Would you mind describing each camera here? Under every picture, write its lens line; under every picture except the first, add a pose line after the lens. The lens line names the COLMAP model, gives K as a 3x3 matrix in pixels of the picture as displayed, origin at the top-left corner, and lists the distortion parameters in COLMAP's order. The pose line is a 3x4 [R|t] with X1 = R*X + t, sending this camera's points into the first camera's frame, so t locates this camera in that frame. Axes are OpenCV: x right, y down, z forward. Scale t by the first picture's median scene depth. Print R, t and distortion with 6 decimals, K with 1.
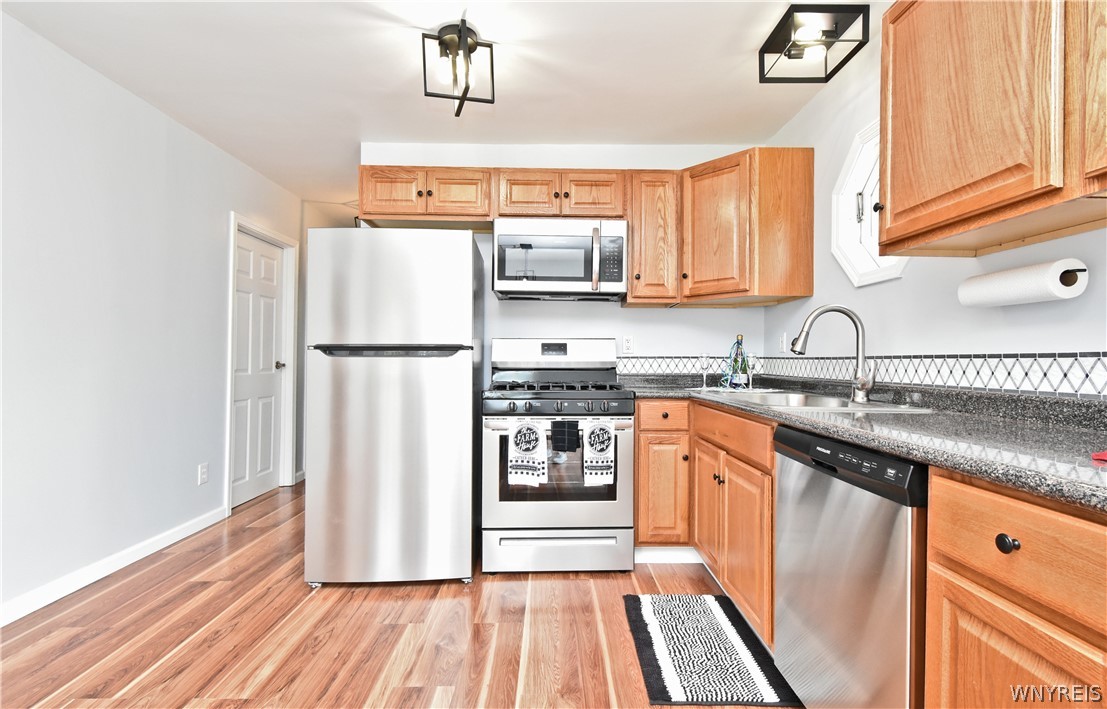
lens RADIAL K [[511.4, 0, 560.7], [0, 511.4, 359.6], [0, 0, 1]] dist [0.002475, -0.001678]
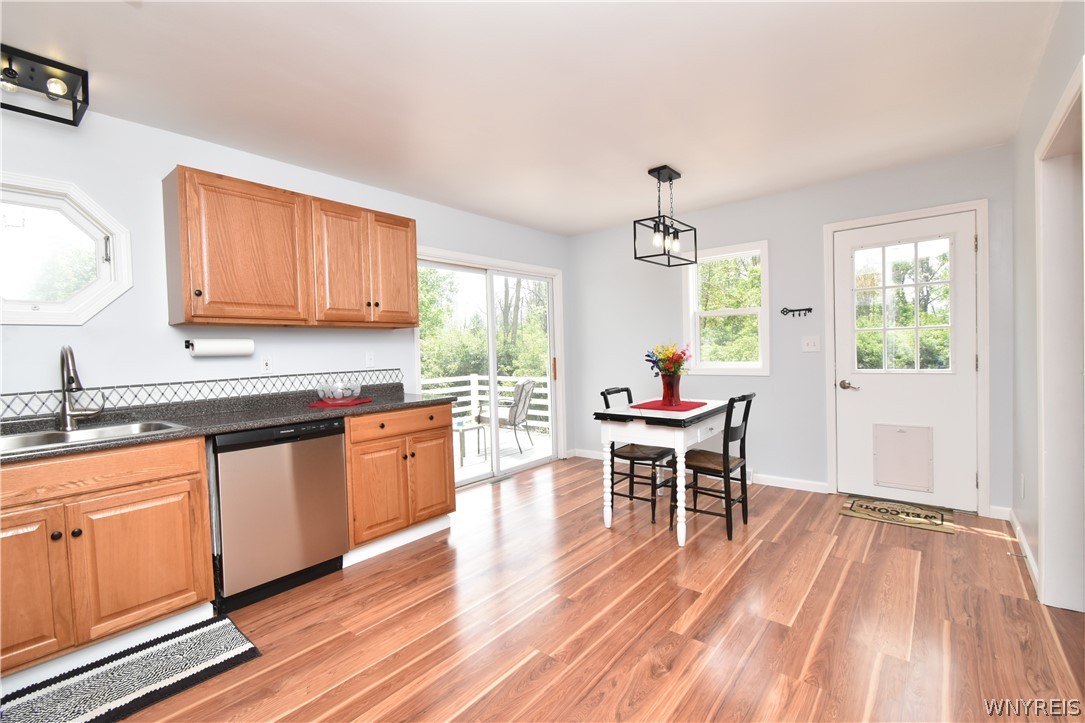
lens RADIAL K [[481.4, 0, 543.8], [0, 481.4, 362.7], [0, 0, 1]] dist [0.006862, -0.003653]
pose [[-0.762050, -0.004776, 0.647500, -0.765677], [0.024917, 0.999016, 0.036695, -0.068632], [-0.647038, 0.044097, -0.761181, 0.939227]]
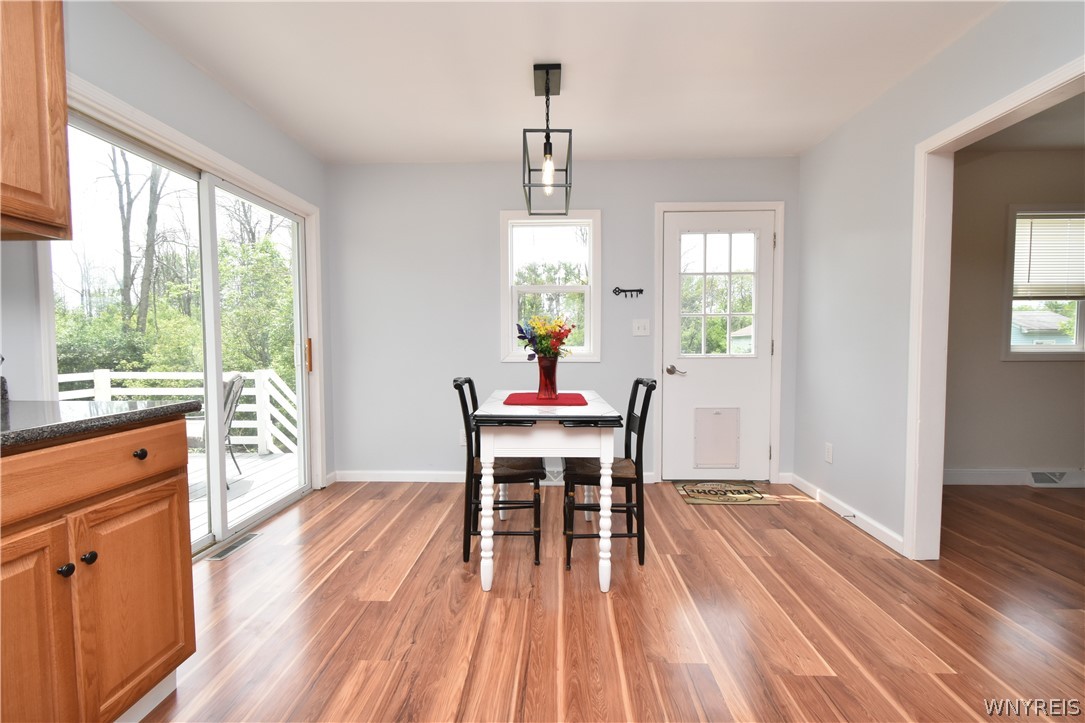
lens RADIAL K [[481.4, 0, 547.1], [0, 481.4, 364.9], [0, 0, 1]] dist [0.006862, -0.003653]
pose [[-0.999133, -0.006181, 0.041181, -0.181750], [-0.004016, 0.998616, 0.052442, -0.011786], [-0.041449, 0.052231, -0.997774, 0.672038]]
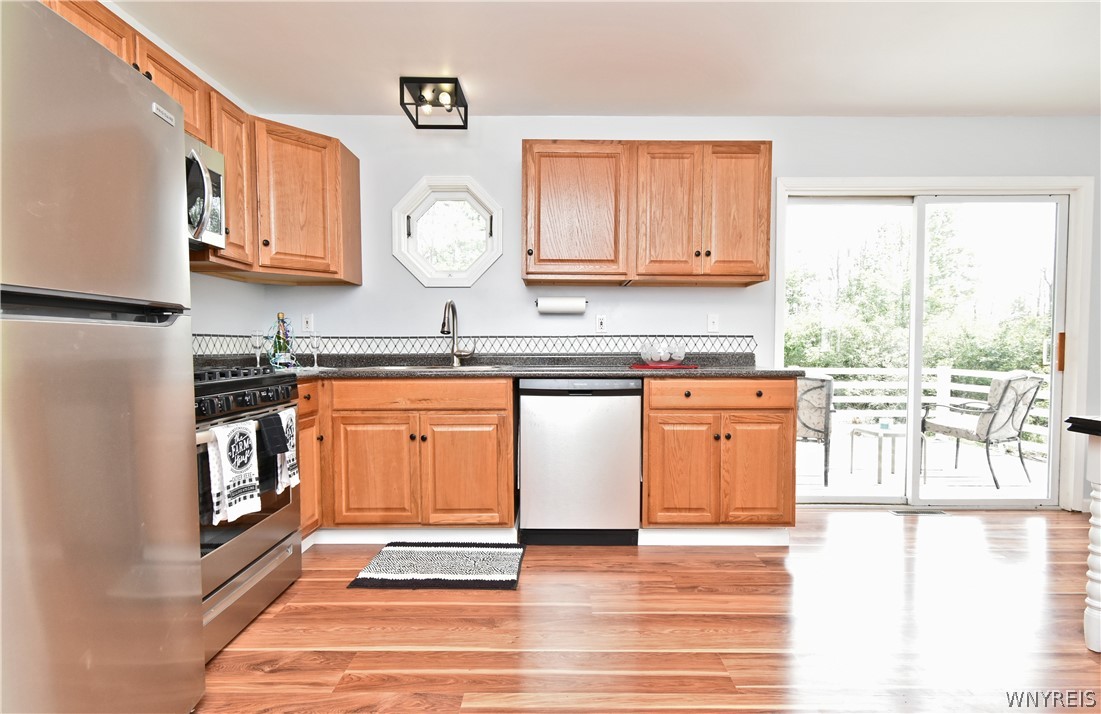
lens RADIAL K [[499.6, 0, 555.0], [0, 499.6, 368.0], [0, 0, 1]] dist [0.002840, 0.000776]
pose [[0.016216, -0.047117, 0.998758, -0.728624], [0.001559, 0.998889, 0.047098, 0.014743], [-0.999867, 0.000793, 0.016271, 0.568081]]
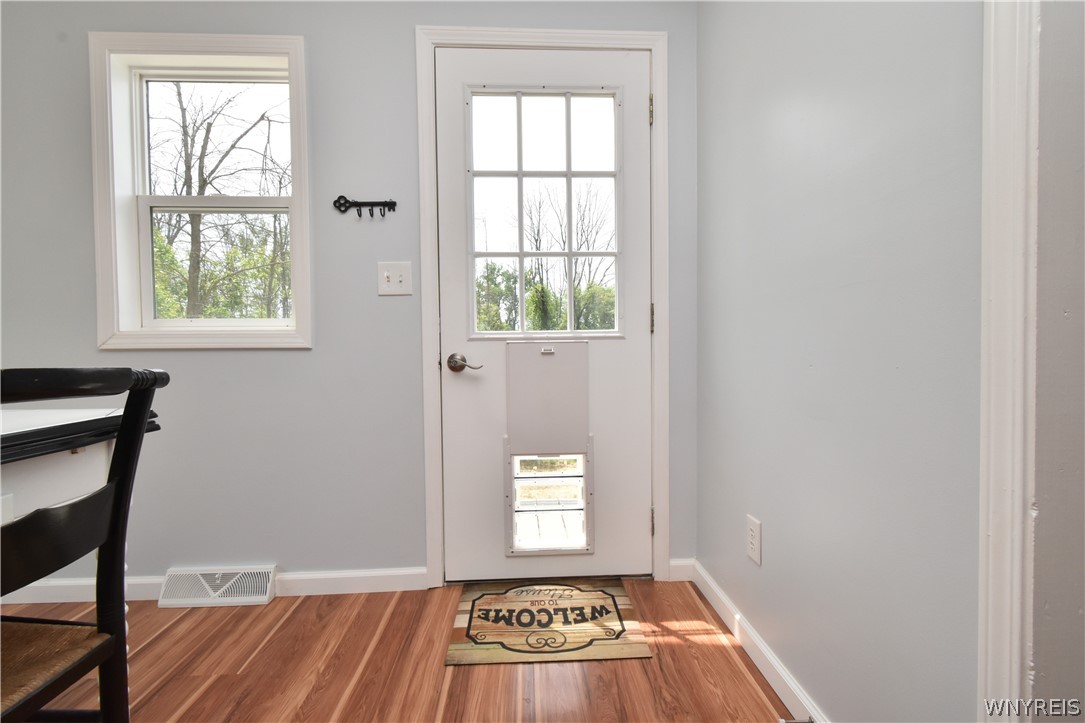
lens RADIAL K [[481.4, 0, 544.9], [0, 481.4, 359.5], [0, 0, 1]] dist [0.006862, -0.003653]
pose [[-0.999541, 0.002884, -0.030155, -0.620117], [0.002309, 0.999815, 0.019090, 0.061575], [0.030204, 0.019012, -0.999363, -0.075777]]
